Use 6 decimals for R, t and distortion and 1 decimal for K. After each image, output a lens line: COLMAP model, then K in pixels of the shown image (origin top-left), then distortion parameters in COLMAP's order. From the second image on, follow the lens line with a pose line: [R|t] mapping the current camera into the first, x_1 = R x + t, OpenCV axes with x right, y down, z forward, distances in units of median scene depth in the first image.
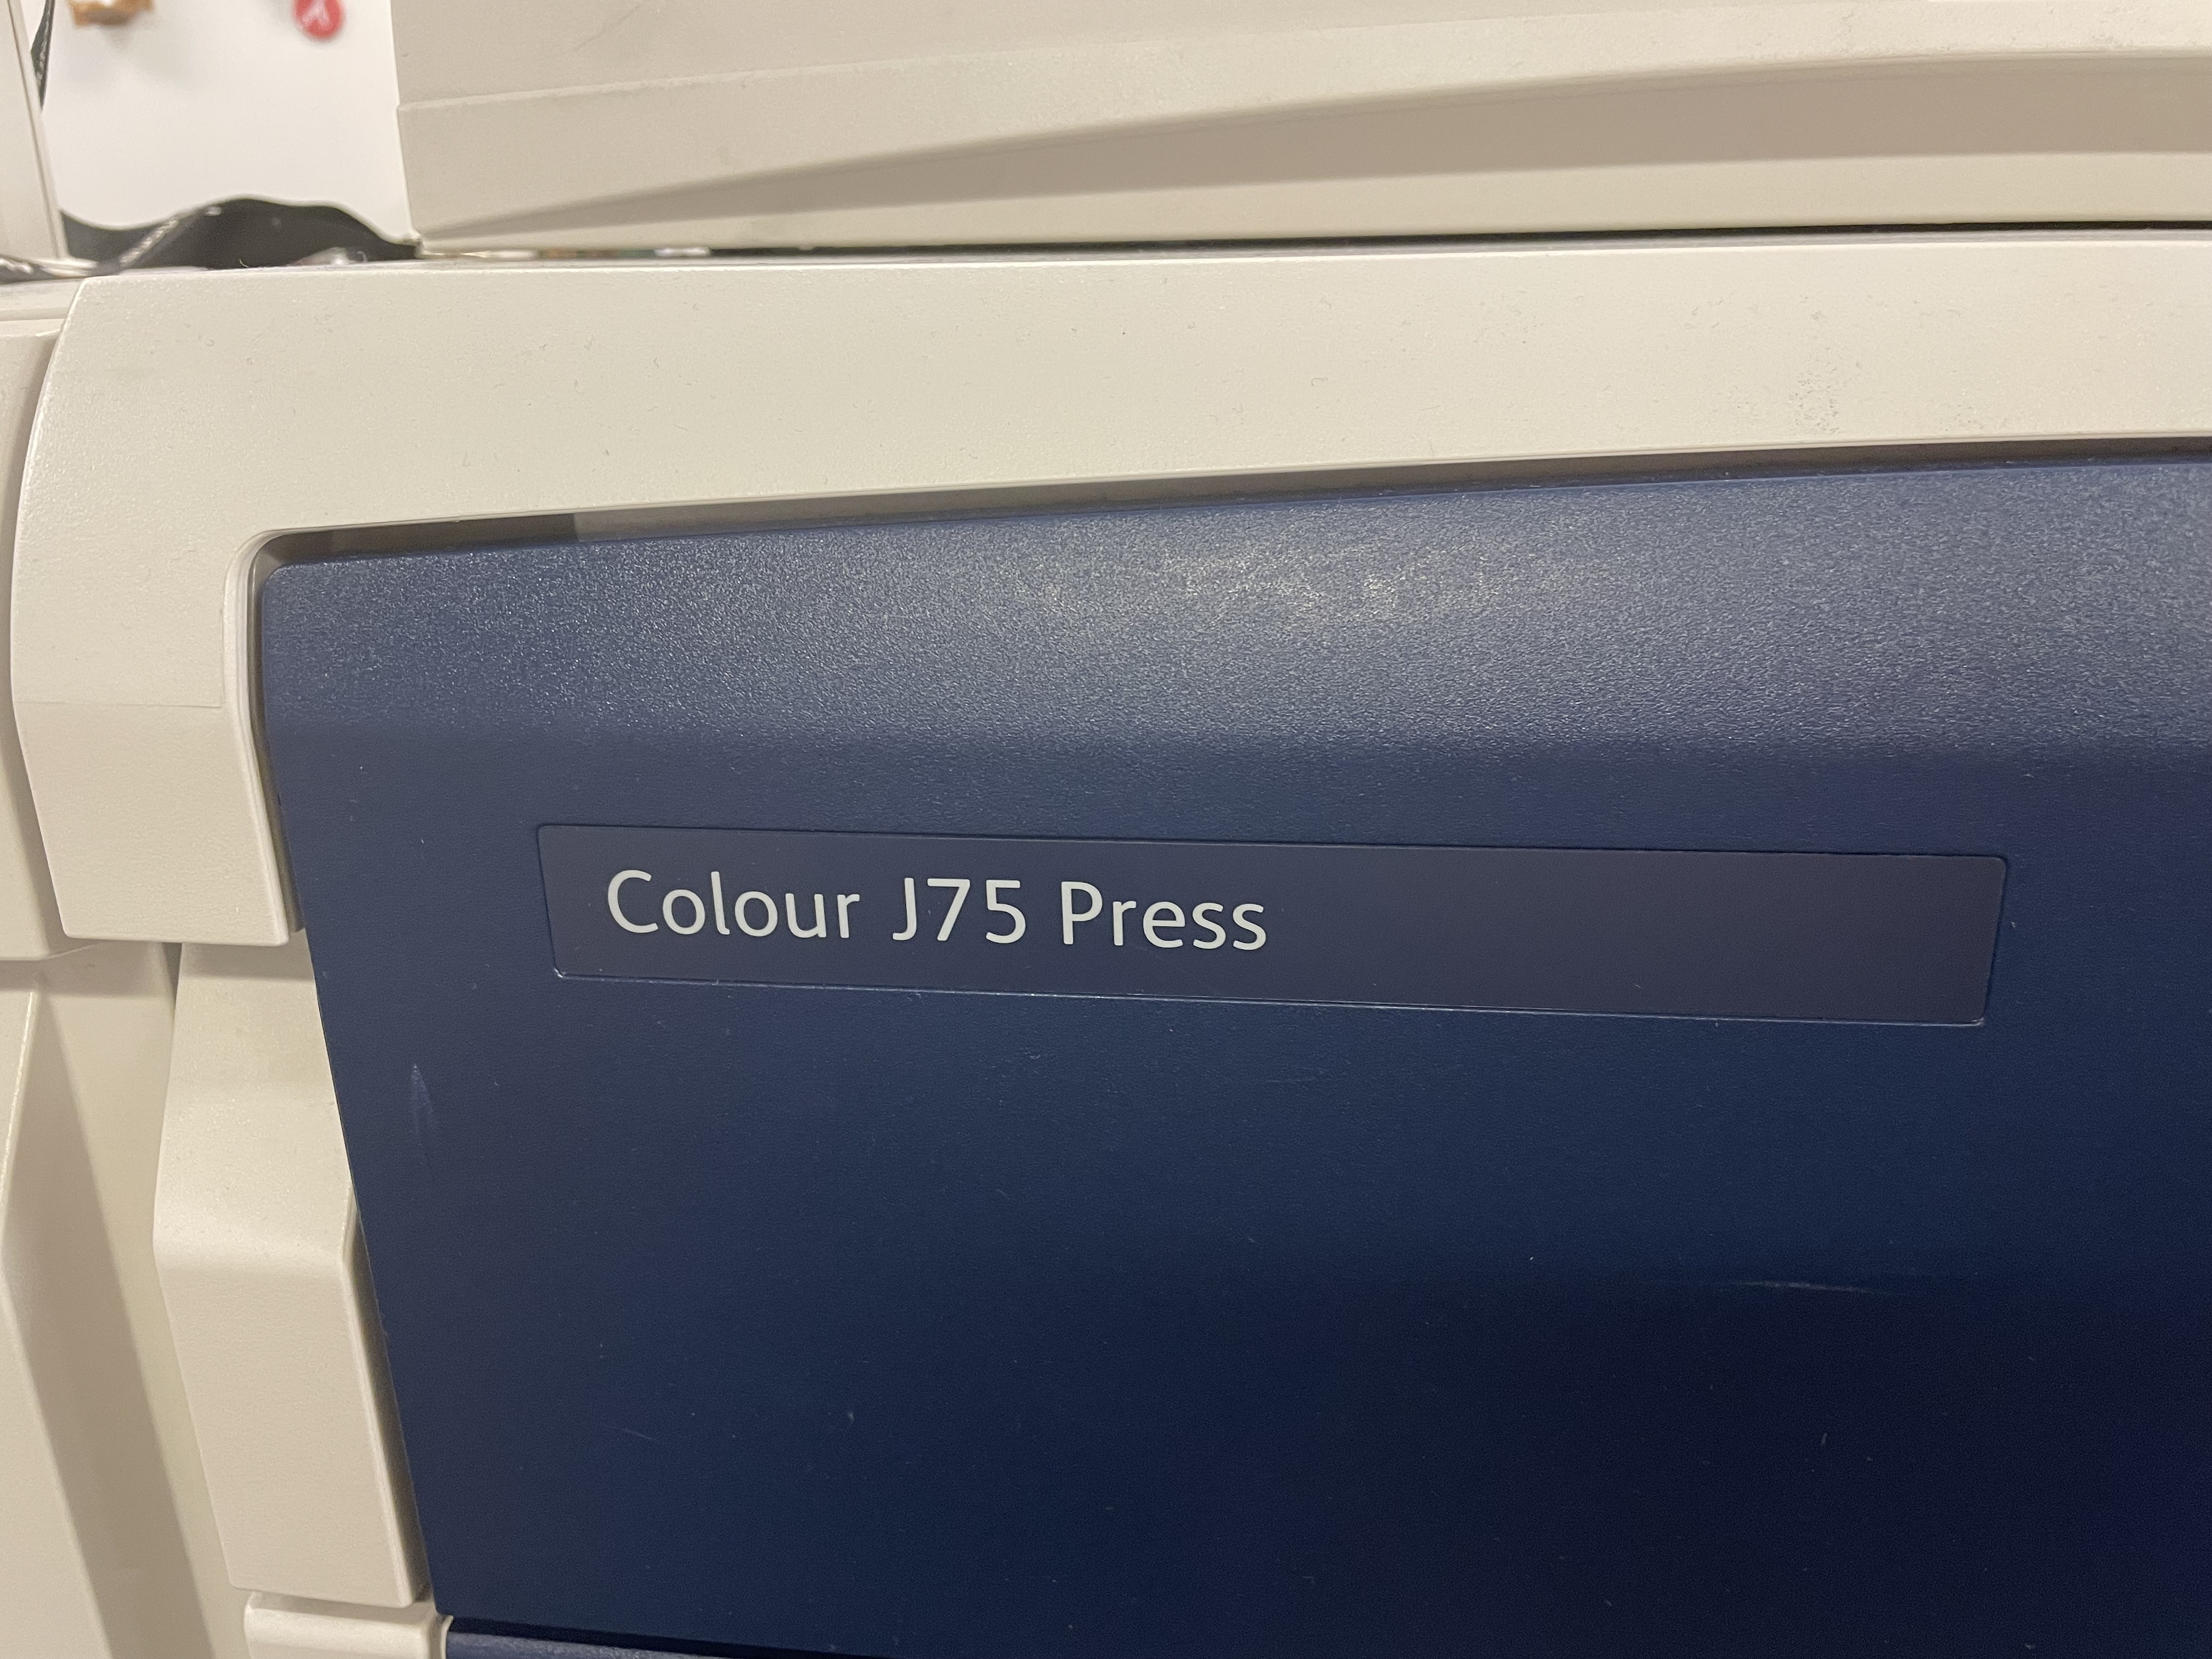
lens RADIAL K [[1700.6, 0, 1112.8], [0, 1700.6, 816.7], [0, 0, 1]] dist [0.090583, -0.131759]
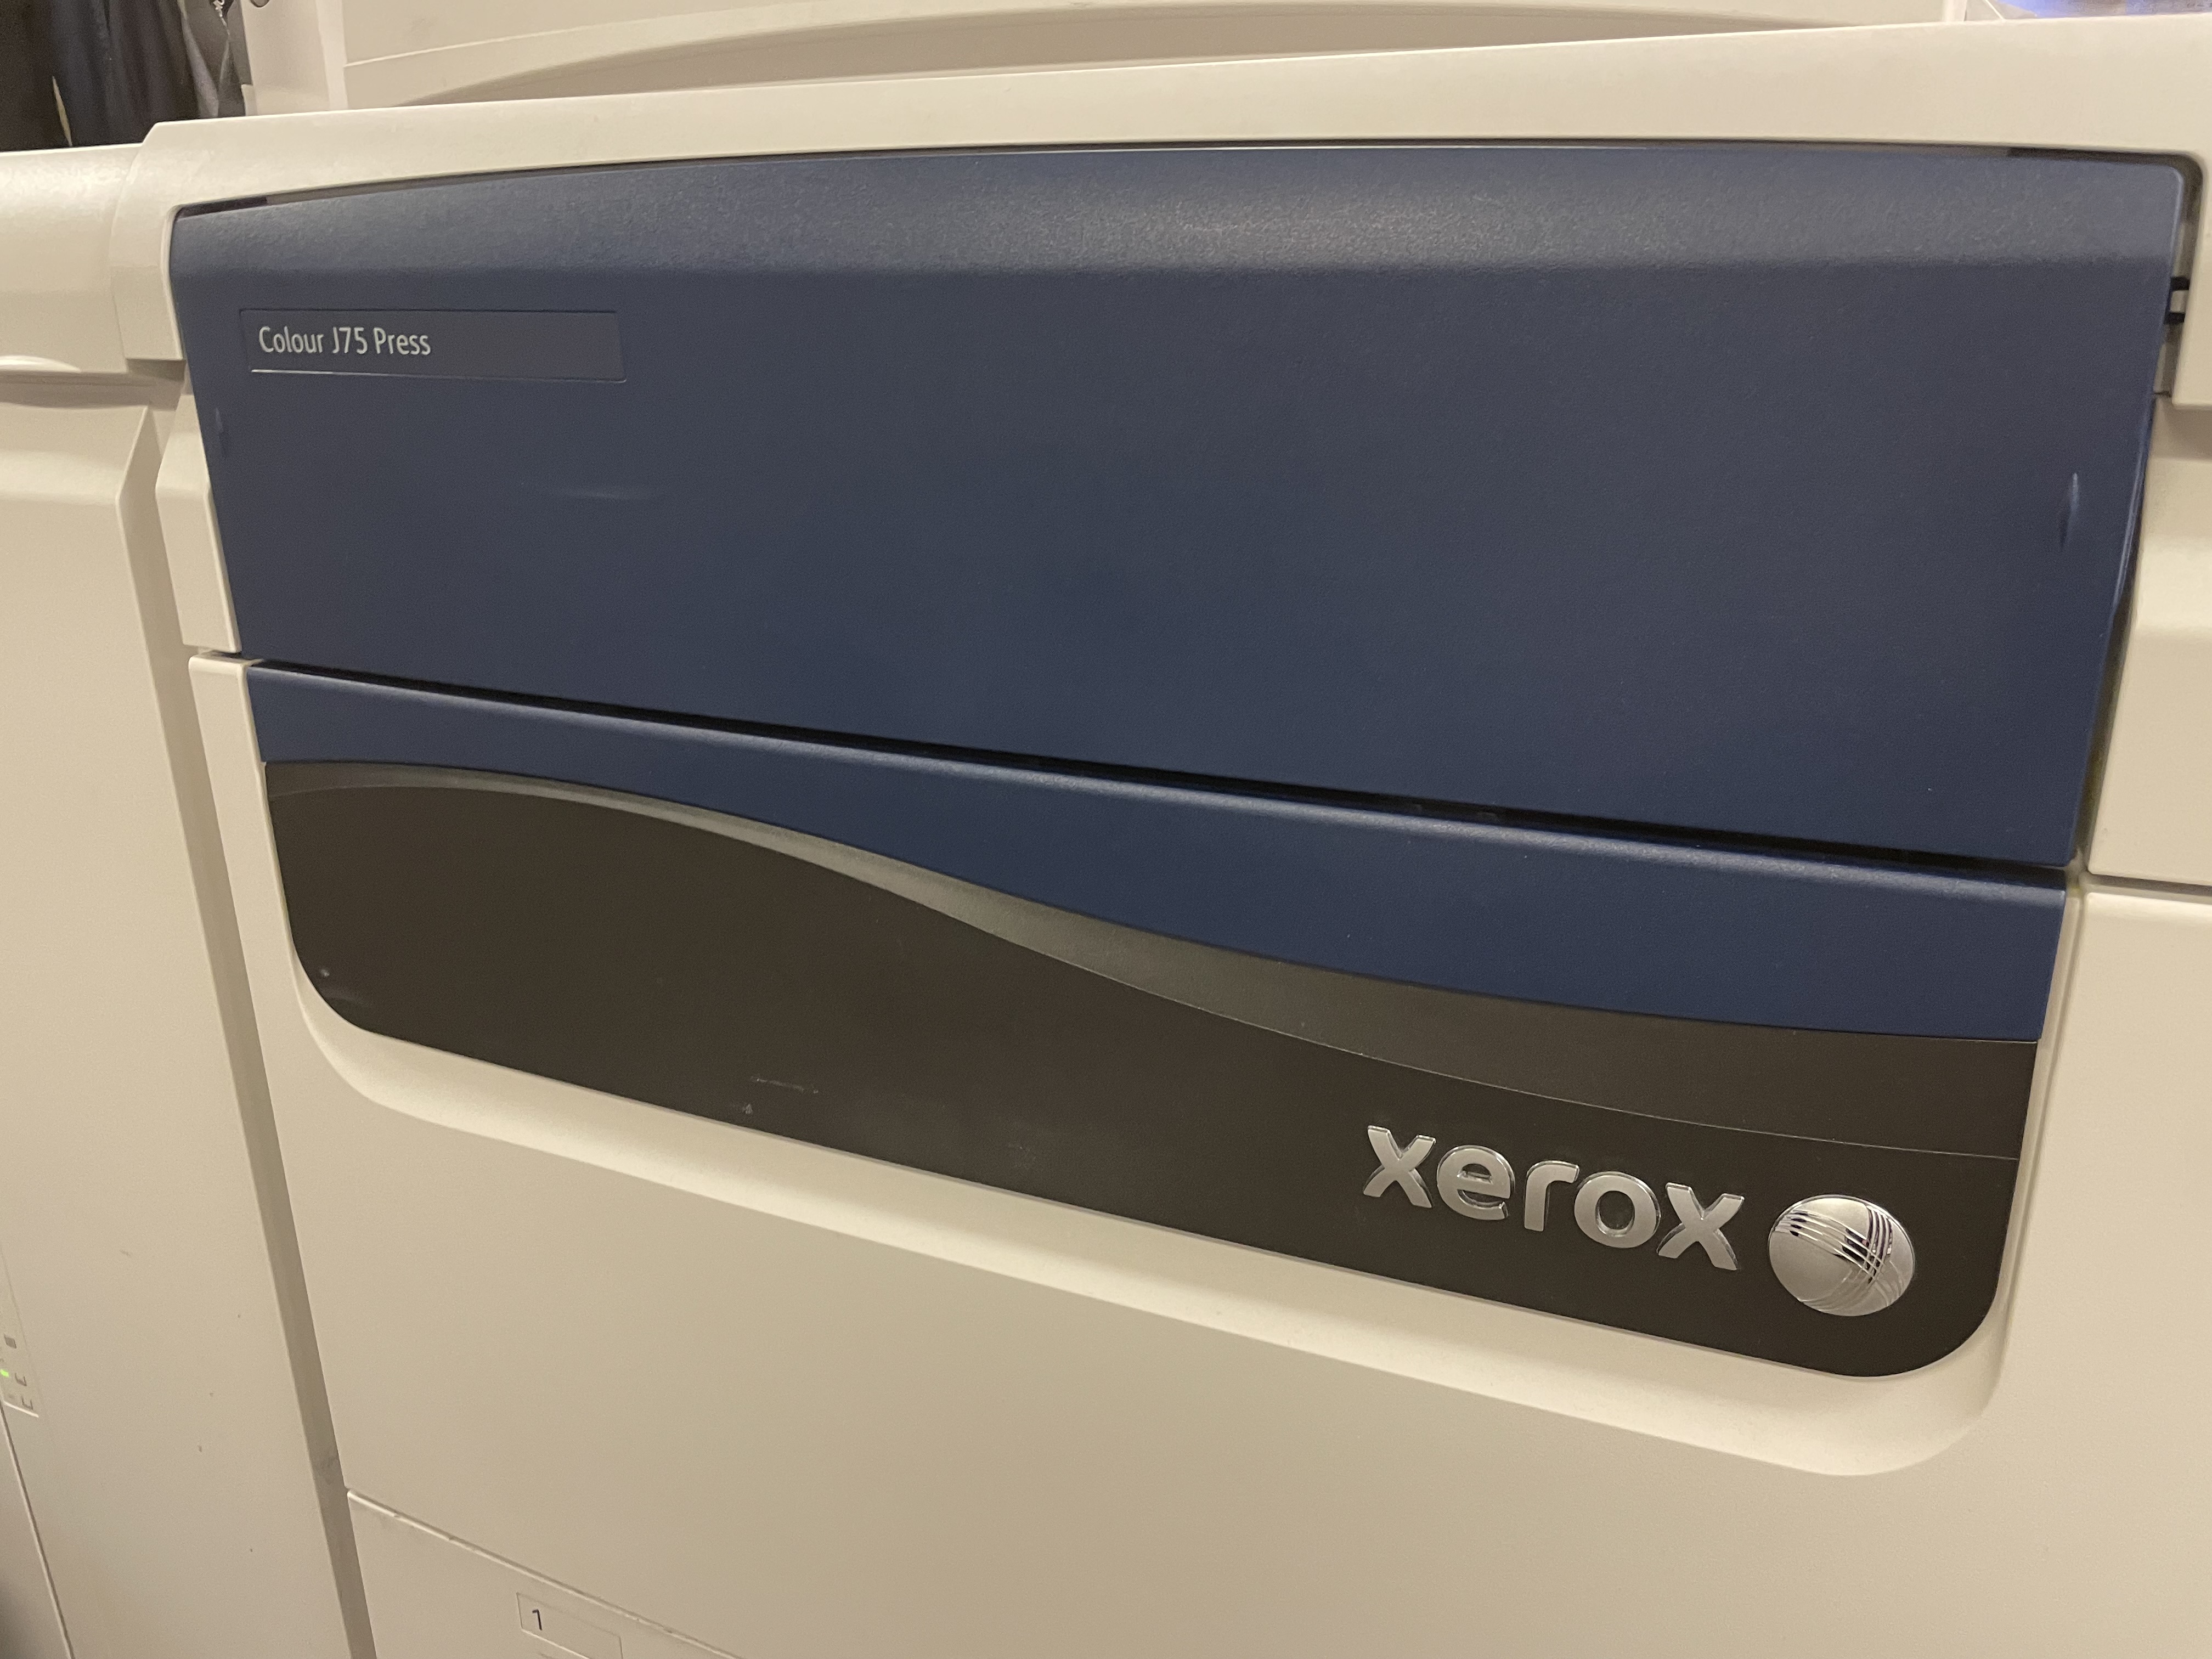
lens RADIAL K [[1700.6, 0, 1112.8], [0, 1700.6, 816.7], [0, 0, 1]] dist [0.090583, -0.131759]
pose [[0.947661, 0.112185, -0.298919, 2.012360], [-0.111444, 0.993578, 0.019581, 0.630768], [0.299196, 0.014756, 0.954078, -1.299522]]
